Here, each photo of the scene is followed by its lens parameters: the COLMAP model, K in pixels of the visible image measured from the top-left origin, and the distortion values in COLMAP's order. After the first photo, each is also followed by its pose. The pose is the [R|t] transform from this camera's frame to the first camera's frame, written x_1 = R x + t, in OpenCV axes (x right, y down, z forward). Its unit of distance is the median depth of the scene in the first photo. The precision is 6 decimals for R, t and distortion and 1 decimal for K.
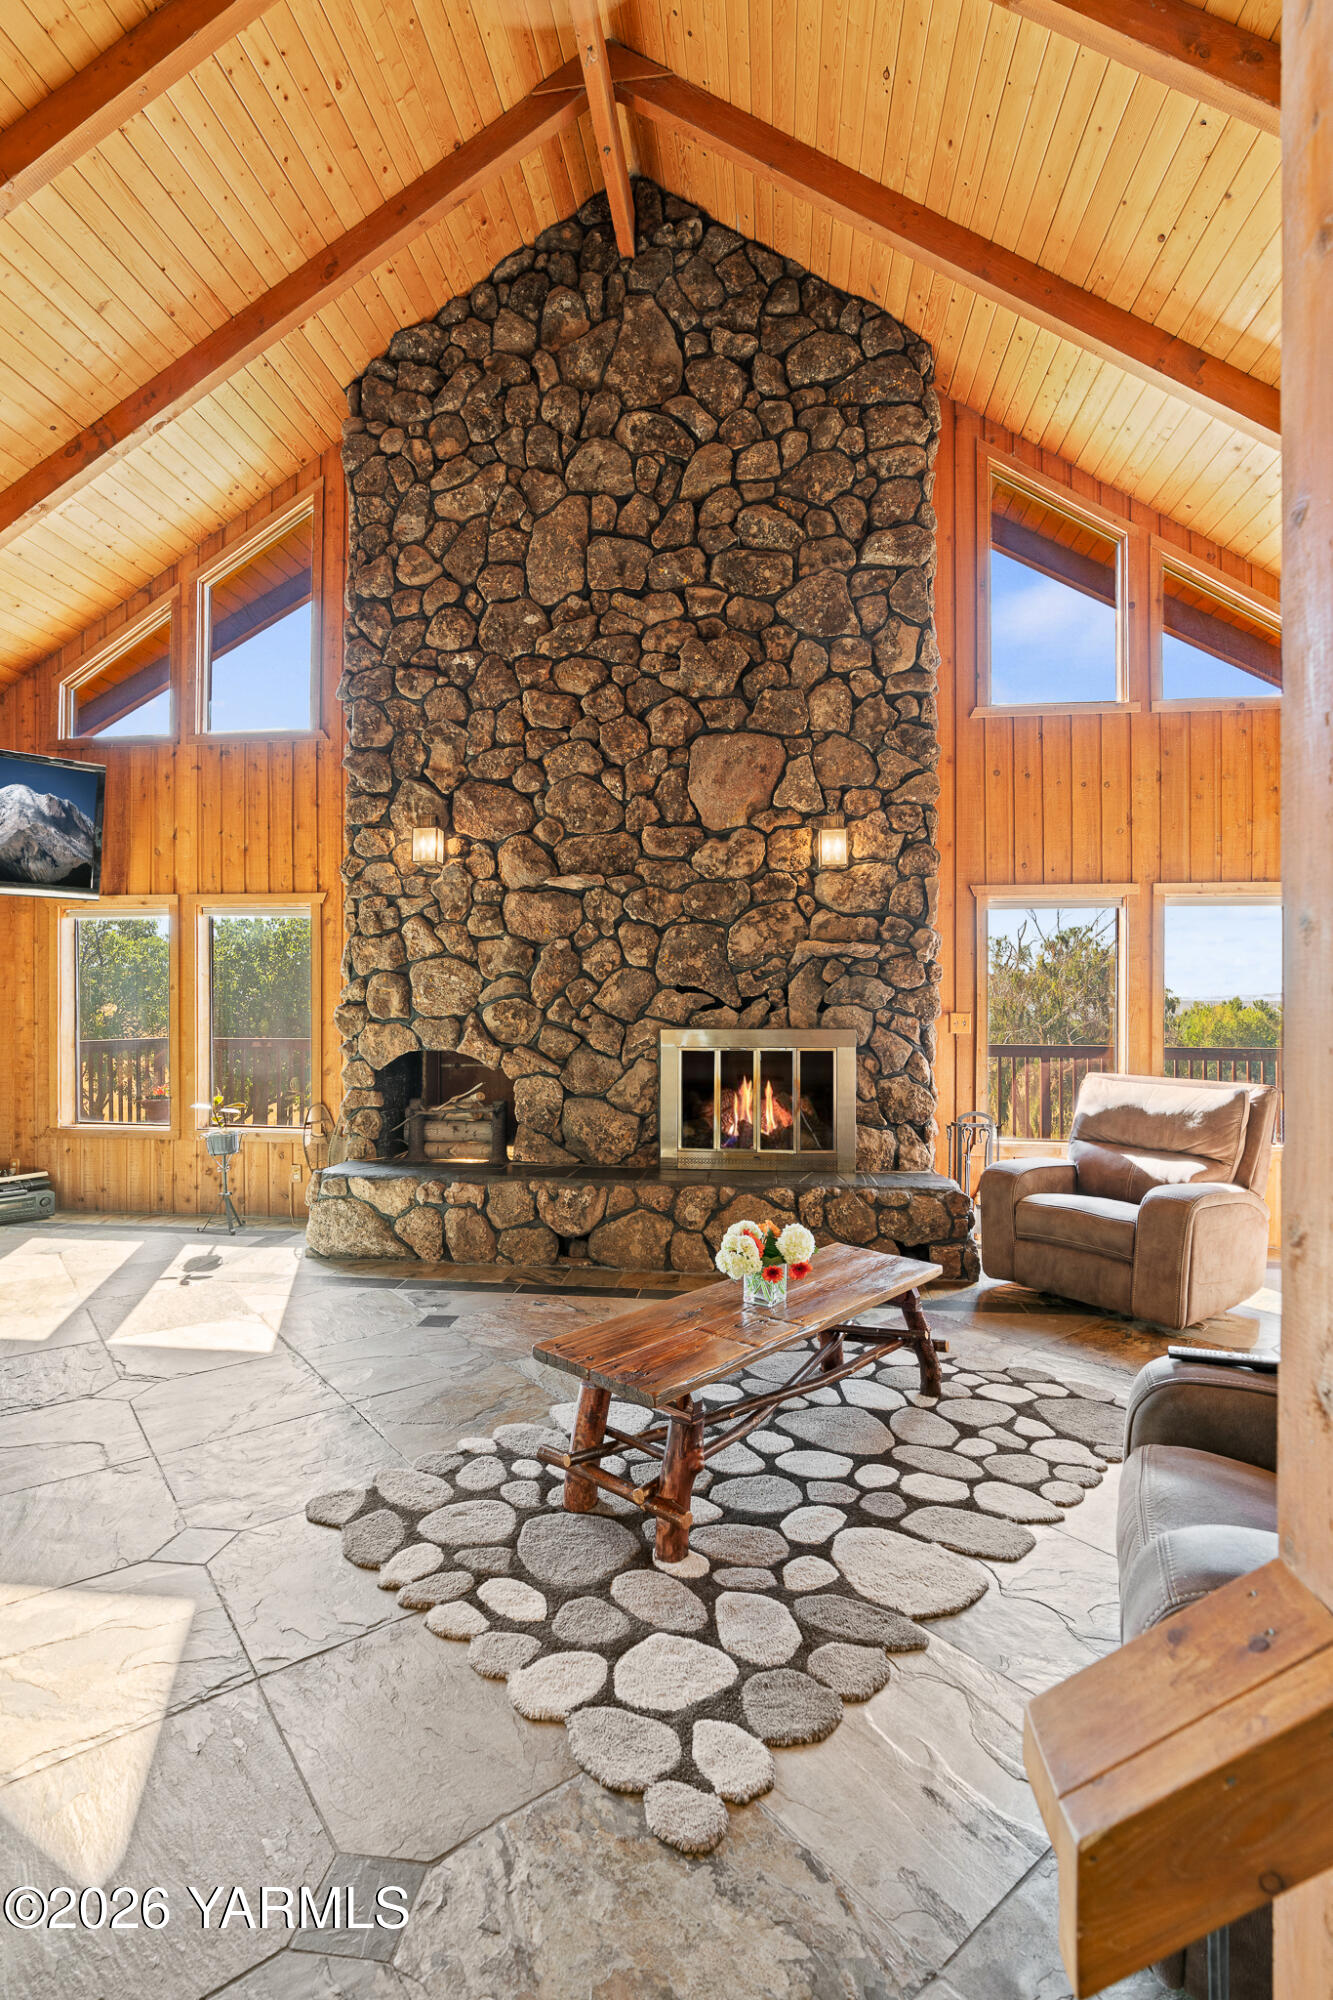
lens RADIAL K [[905.4, 0, 671.5], [0, 905.4, 1003.4], [0, 0, 1]] dist [-0.016756, 0.006354]
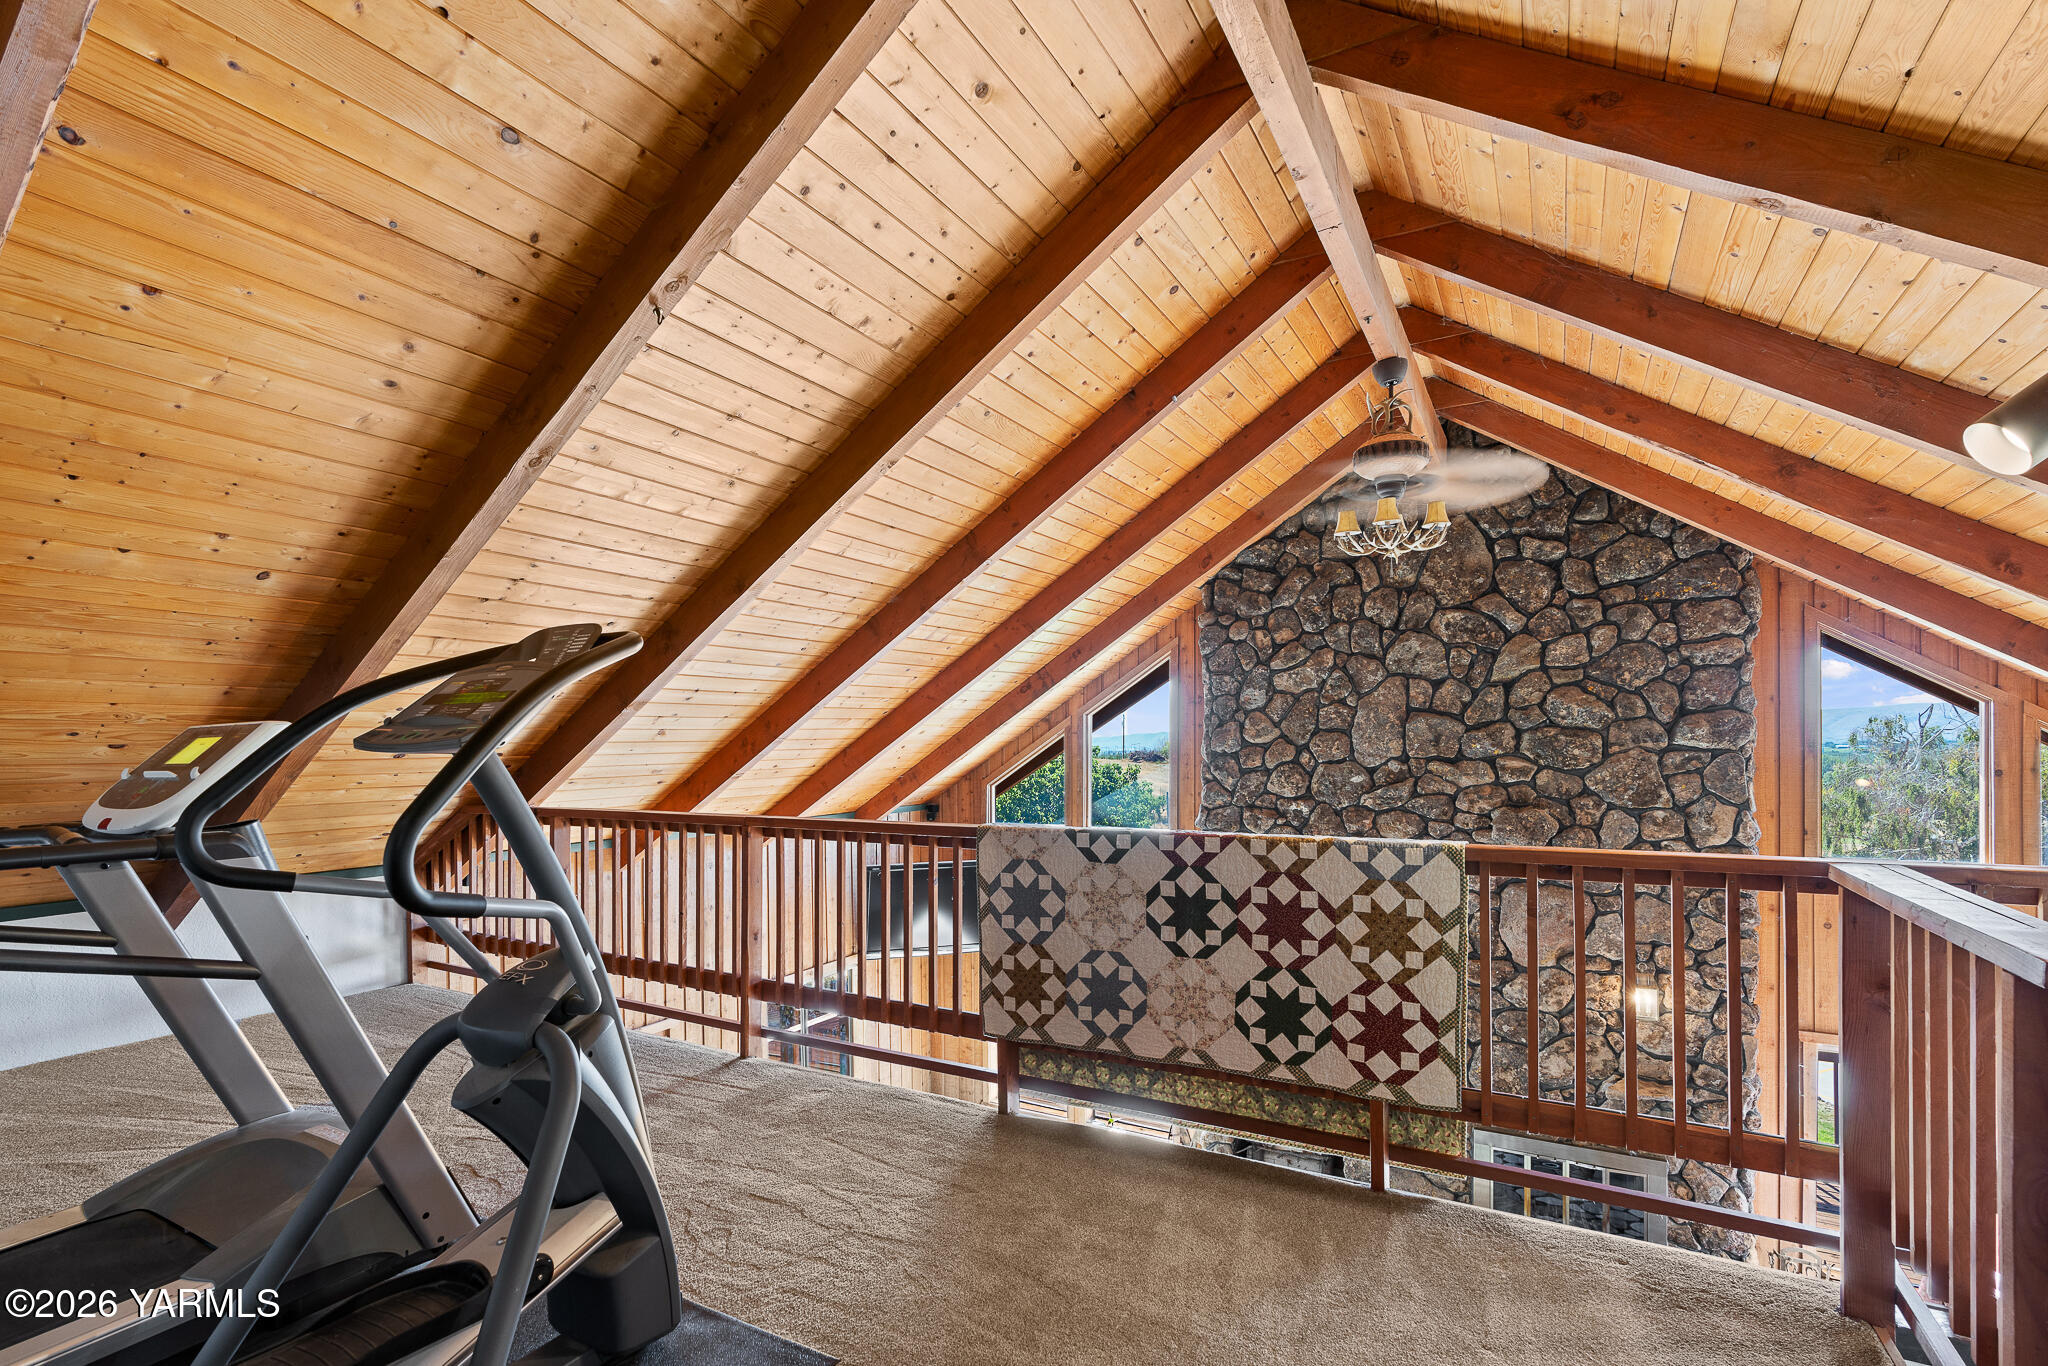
lens RADIAL K [[927.1, 0, 1029.9], [0, 927.1, 785.2], [0, 0, 1]] dist [-0.016756, 0.006354]
pose [[0.918115, -0.003891, -0.396295, -0.066477], [0.006929, 0.999957, 0.006233, -0.442708], [0.396253, -0.008468, 0.918102, -0.348403]]
